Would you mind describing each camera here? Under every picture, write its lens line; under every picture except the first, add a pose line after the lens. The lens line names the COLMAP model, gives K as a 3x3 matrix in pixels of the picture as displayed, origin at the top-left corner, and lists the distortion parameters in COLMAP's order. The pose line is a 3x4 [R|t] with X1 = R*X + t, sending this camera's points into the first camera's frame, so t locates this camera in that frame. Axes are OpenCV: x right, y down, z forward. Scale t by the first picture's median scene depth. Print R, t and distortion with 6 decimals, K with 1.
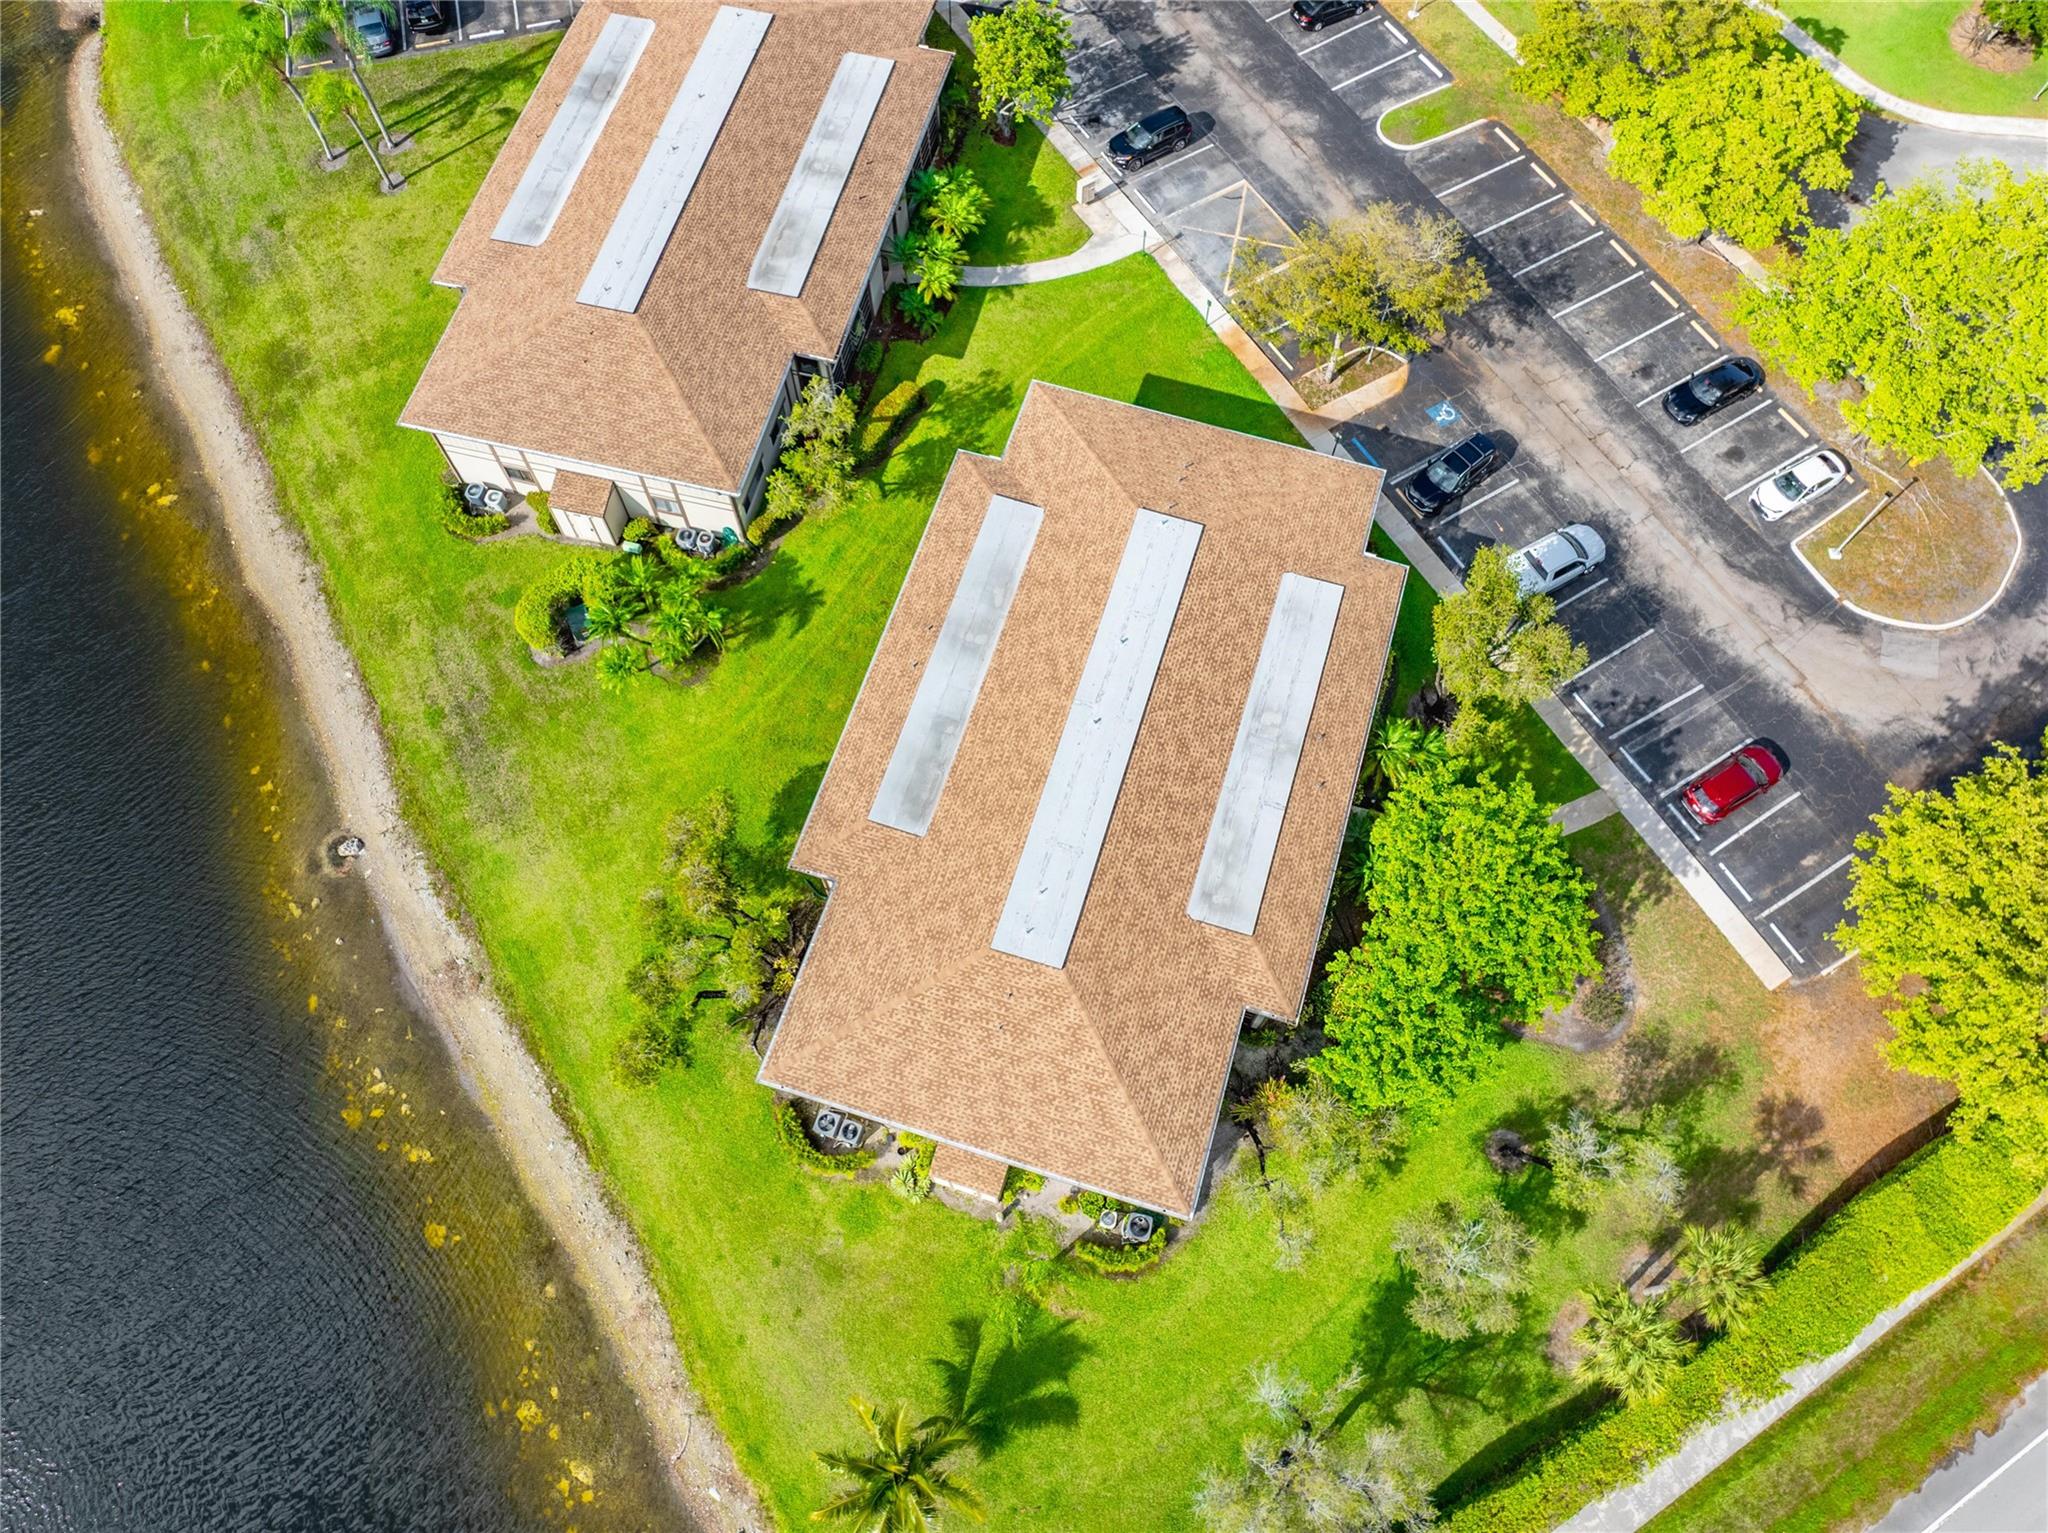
lens RADIAL K [[1455.3, 0, 1024.7], [0, 1455.3, 758.8], [0, 0, 1]] dist [-0.053970, 0.026994]
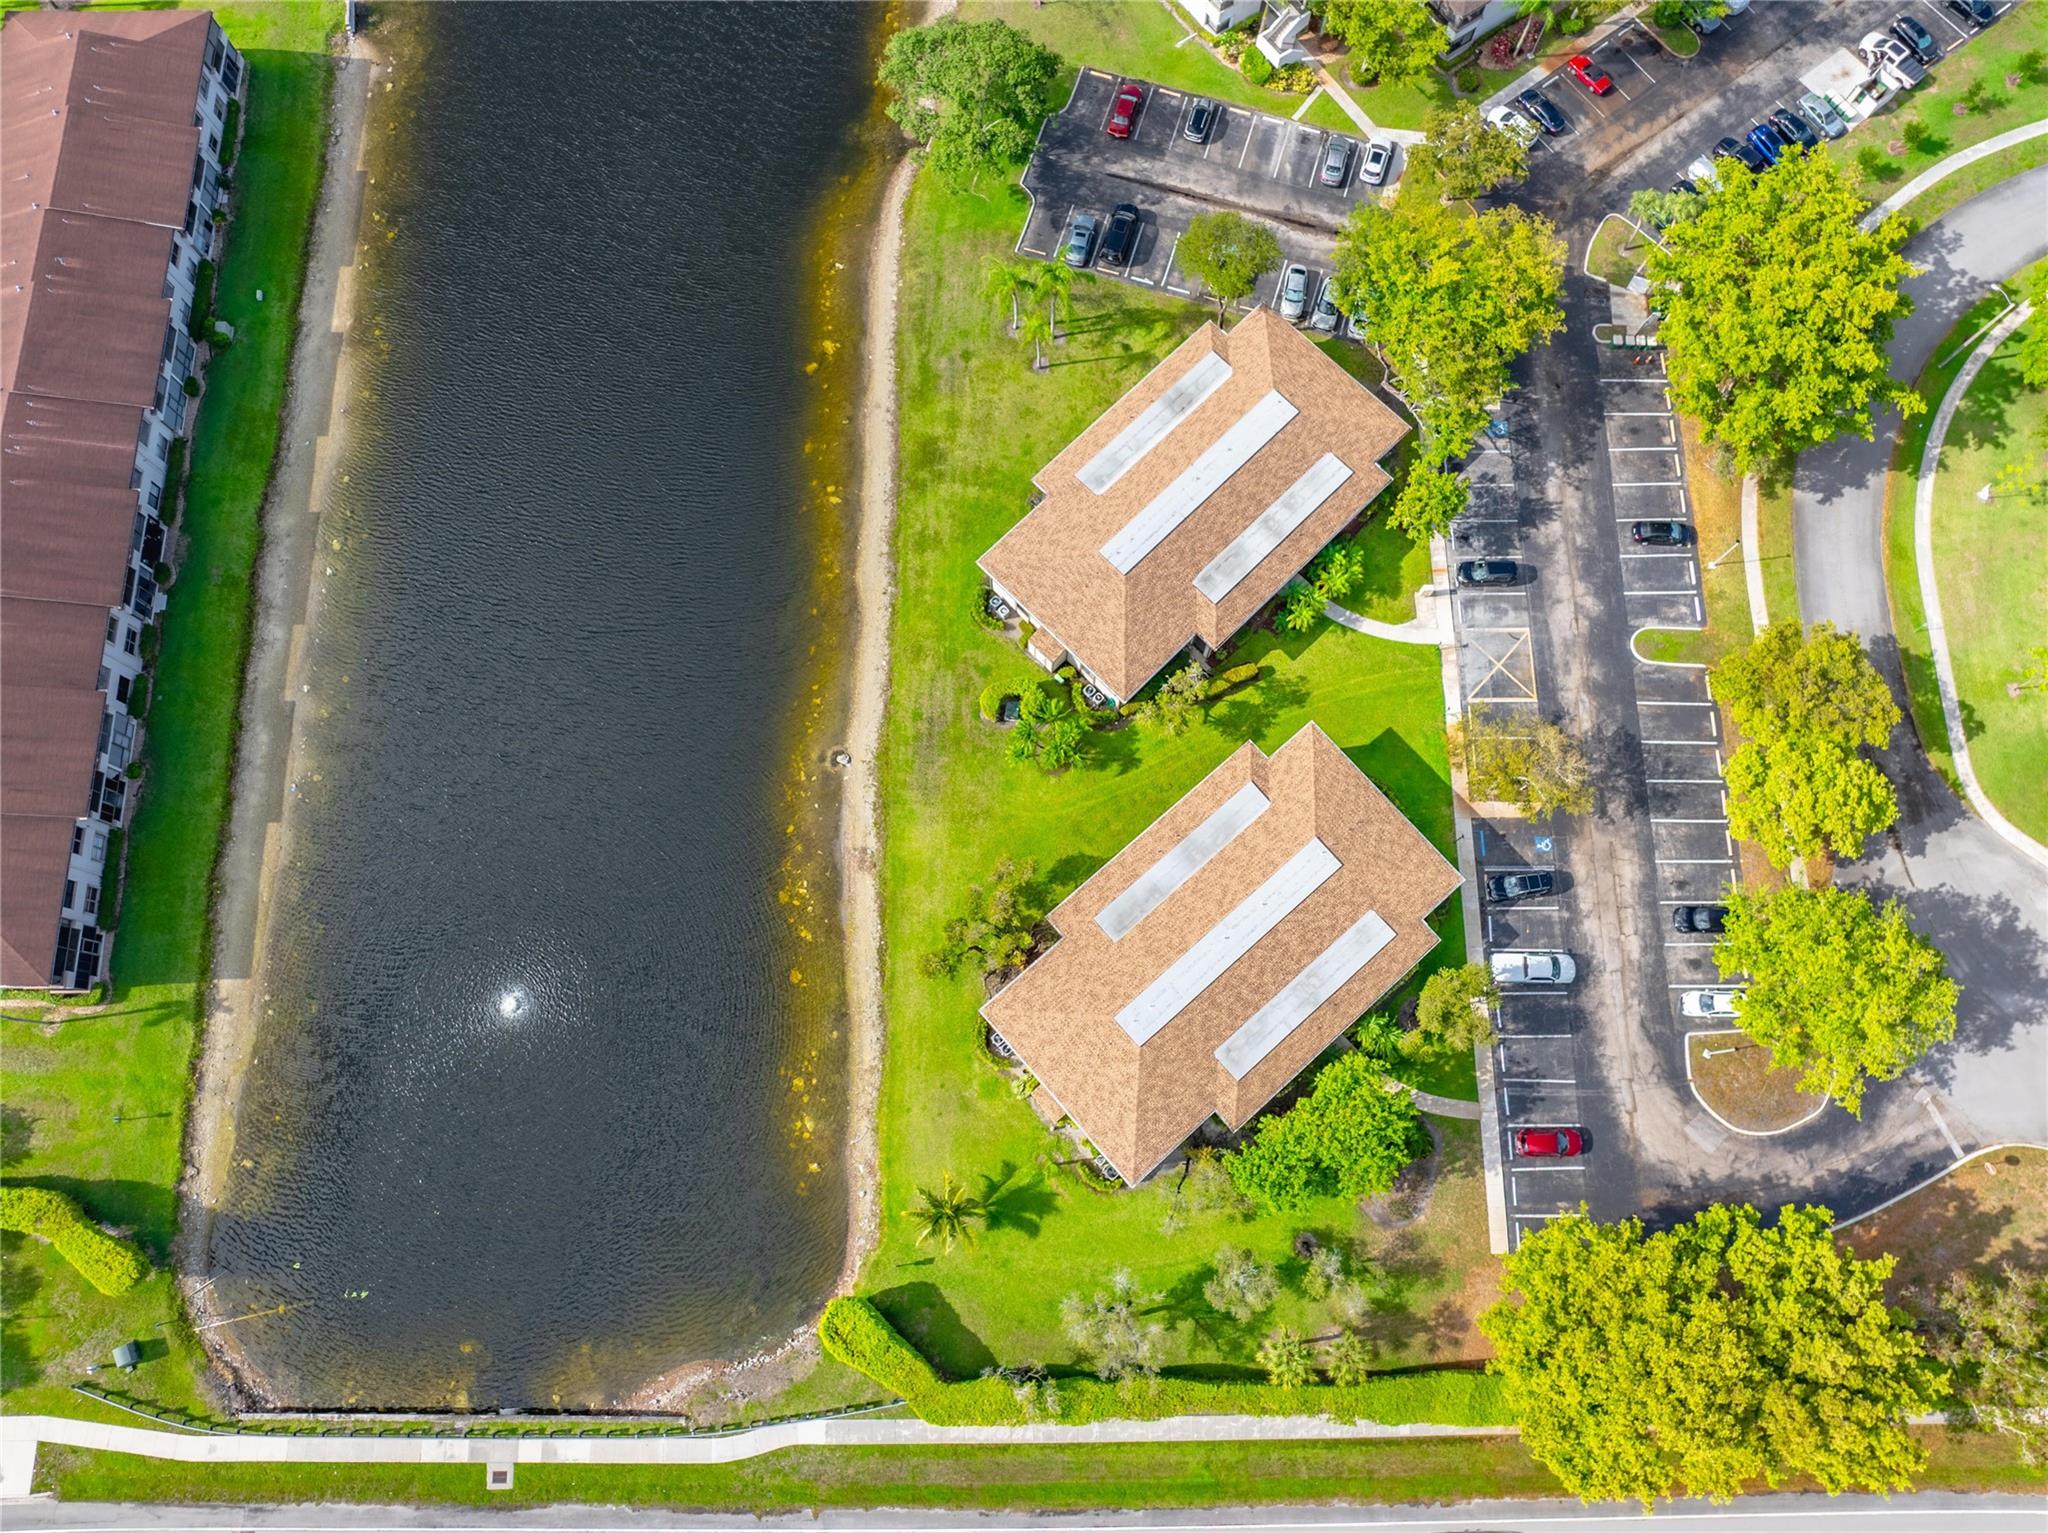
lens RADIAL K [[1455.3, 0, 1026.2], [0, 1455.3, 750.2], [0, 0, 1]] dist [-0.053970, 0.026994]
pose [[0.854473, 0.500374, -0.139651, -0.024510], [-0.474447, 0.861147, 0.182554, -0.370683], [0.211605, -0.089730, 0.973228, -0.685144]]
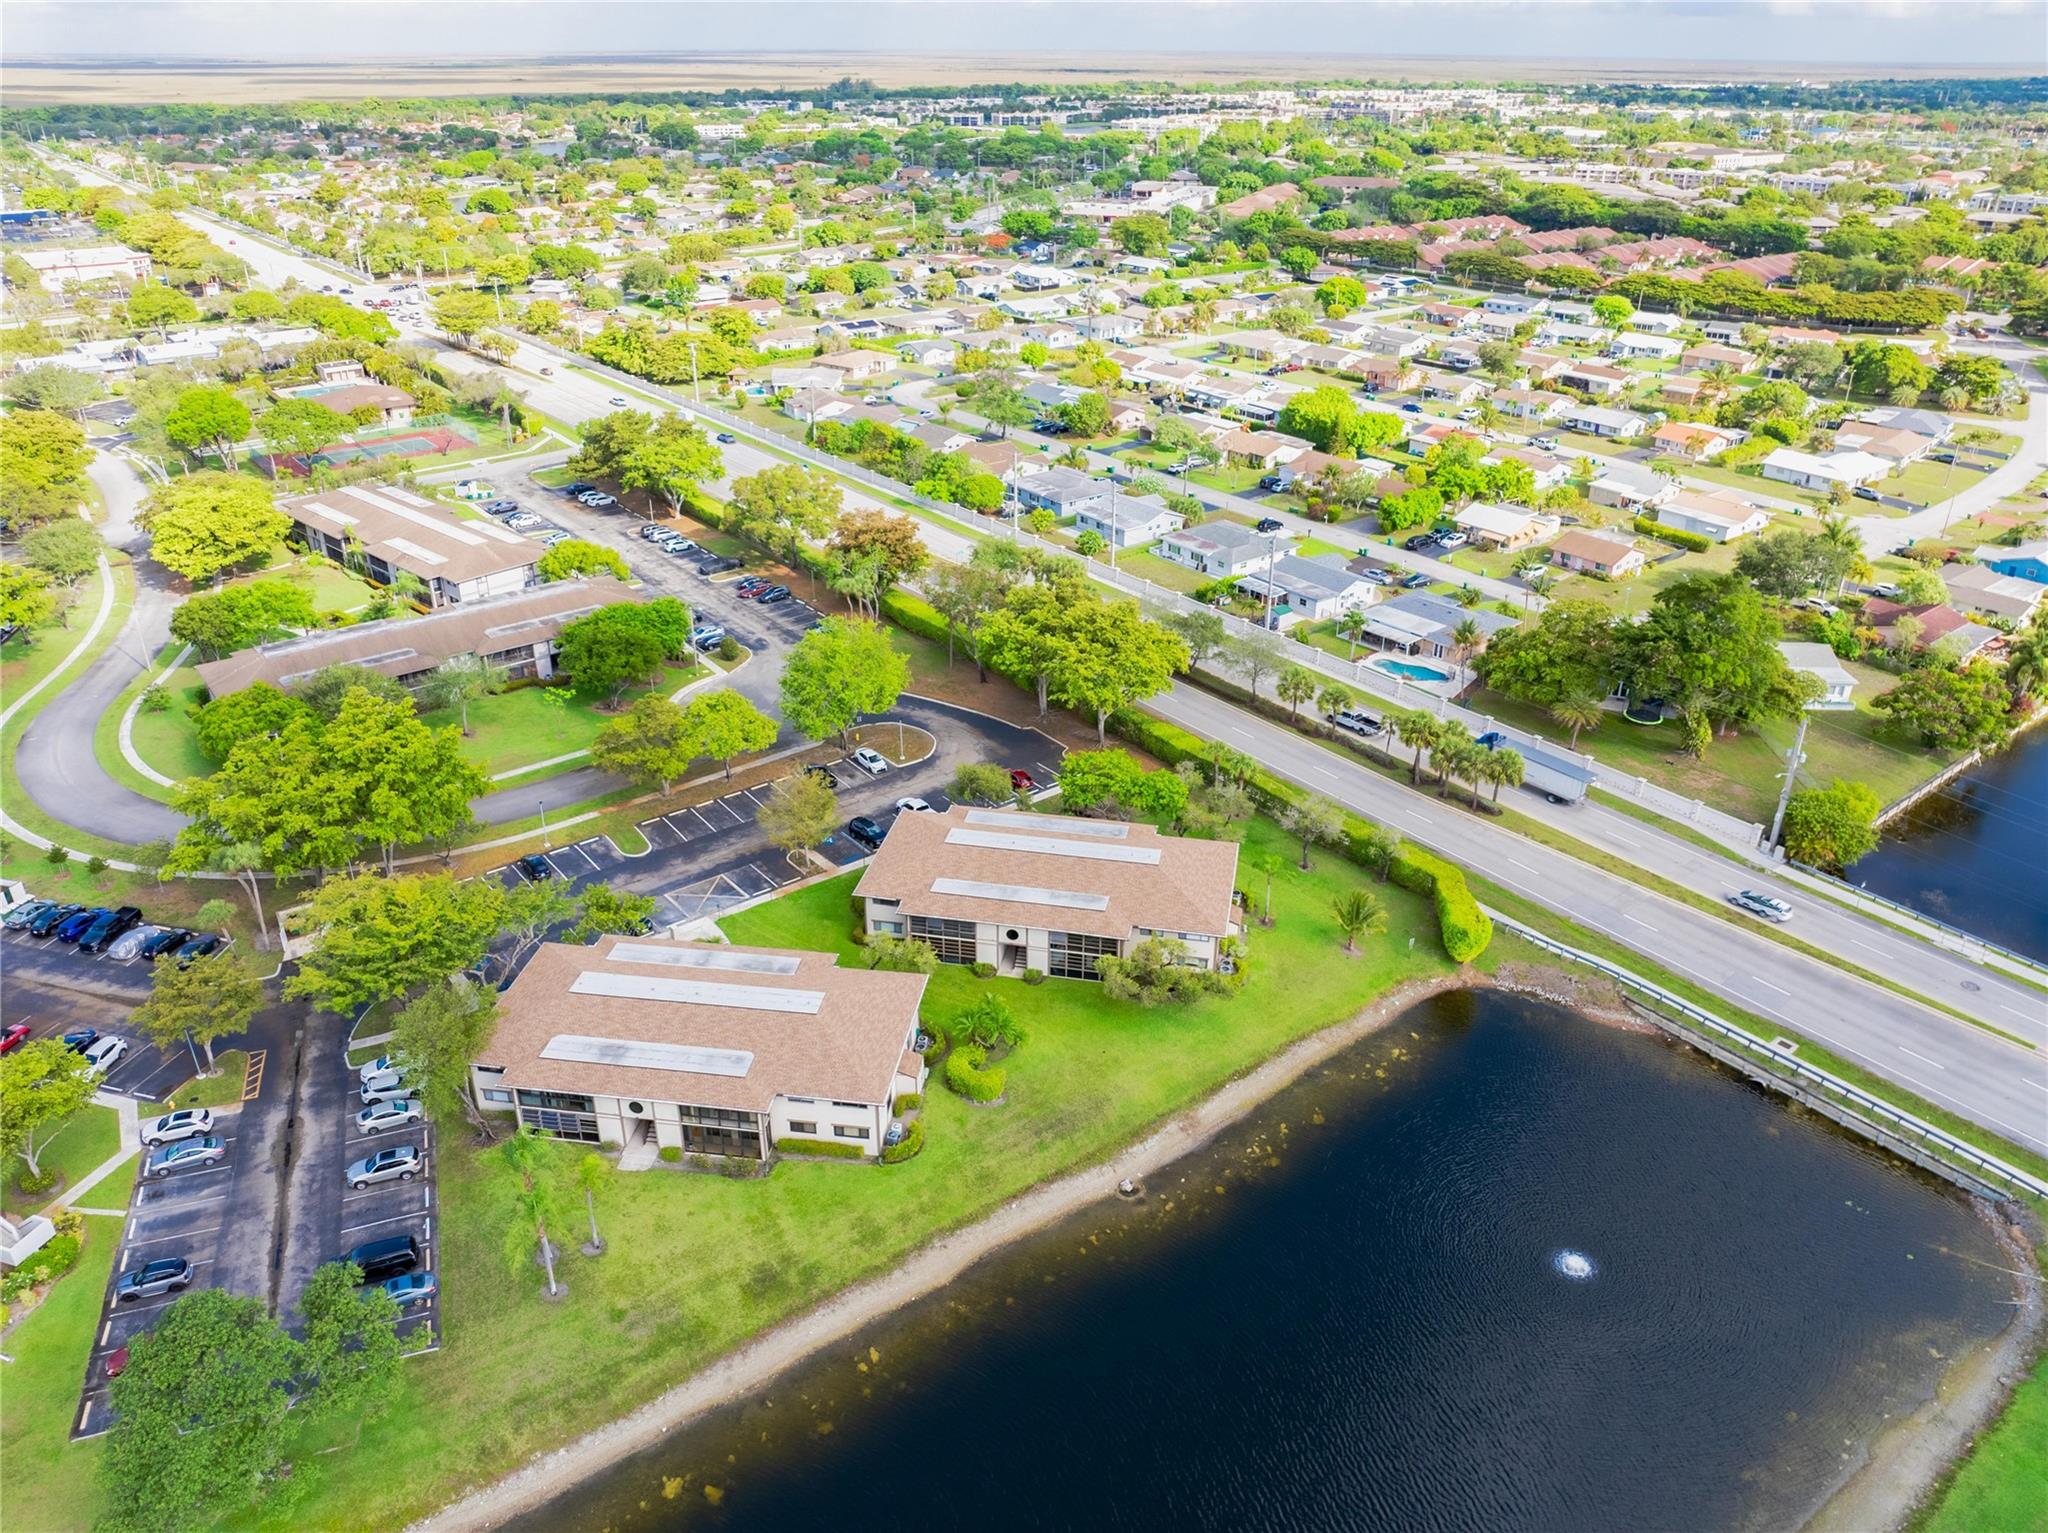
lens RADIAL K [[1455.3, 0, 1030.8], [0, 1455.3, 759.2], [0, 0, 1]] dist [-0.053970, 0.026994]
pose [[-0.110319, -0.446565, 0.887924, -1.638613], [0.906366, 0.321386, 0.274246, -0.623017], [-0.407835, 0.835039, 0.369297, 0.019545]]
